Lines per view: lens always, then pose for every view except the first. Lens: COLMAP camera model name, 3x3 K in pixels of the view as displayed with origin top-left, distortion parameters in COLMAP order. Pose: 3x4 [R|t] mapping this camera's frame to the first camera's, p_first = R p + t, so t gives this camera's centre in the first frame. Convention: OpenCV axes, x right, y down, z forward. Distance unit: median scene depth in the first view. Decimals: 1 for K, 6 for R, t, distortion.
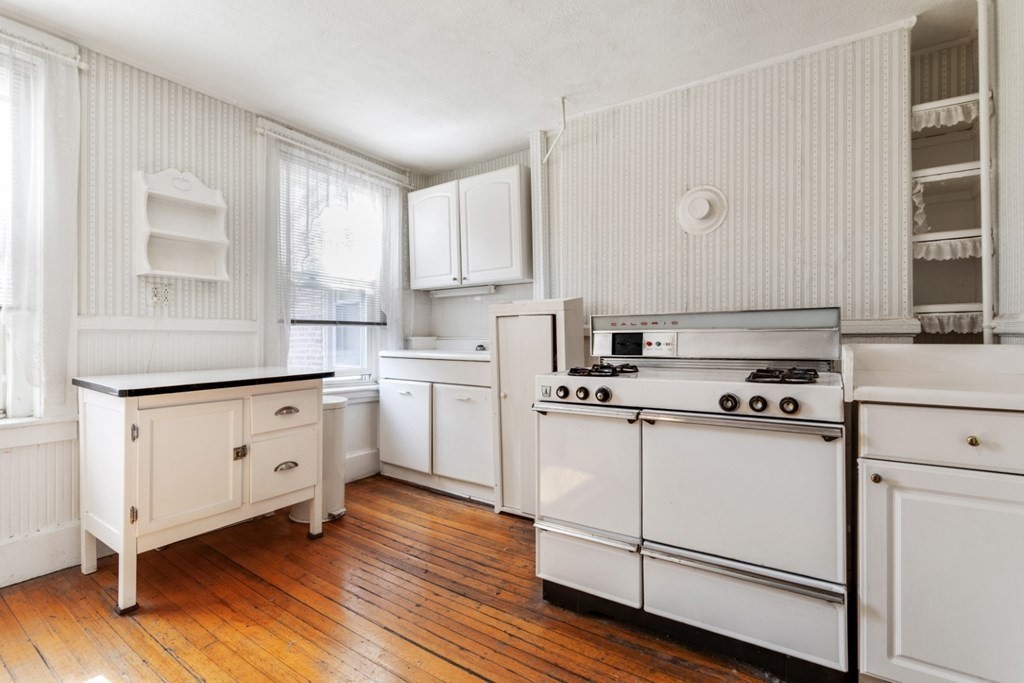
lens RADIAL K [[487.4, 0, 512.8], [0, 487.4, 338.7], [0, 0, 1]] dist [-0.001632, -0.000051]
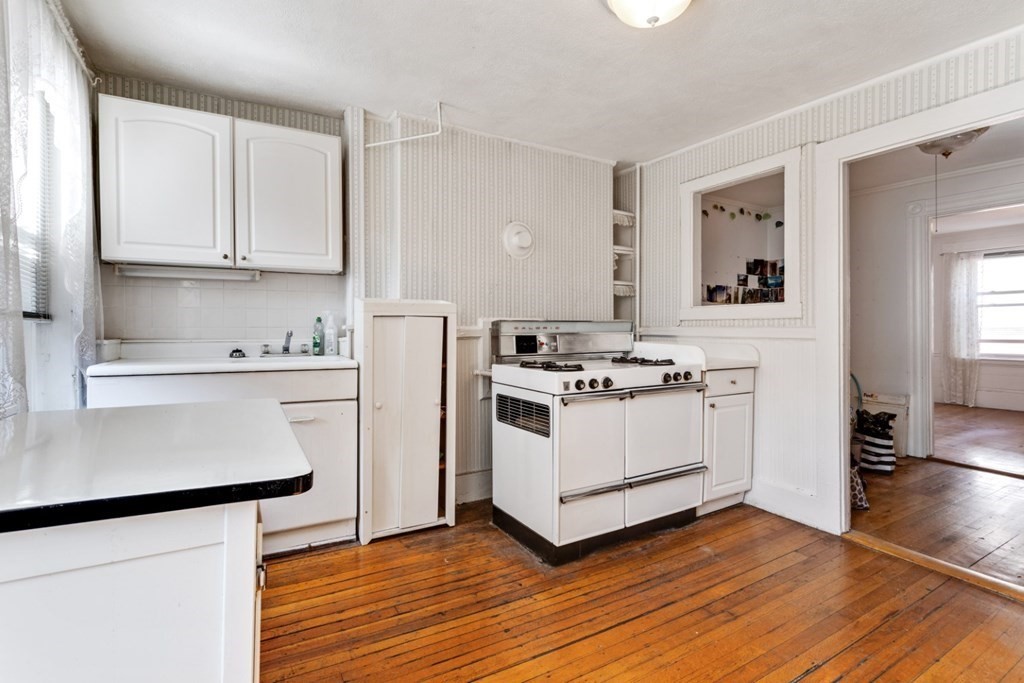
lens RADIAL K [[484.9, 0, 512.5], [0, 484.9, 333.5], [0, 0, 1]] dist [-0.000325, -0.000056]
pose [[0.428677, -0.004079, 0.903449, -0.841671], [0.001876, 0.999992, 0.003625, -0.019971], [-0.903456, 0.000141, 0.428681, 0.485925]]
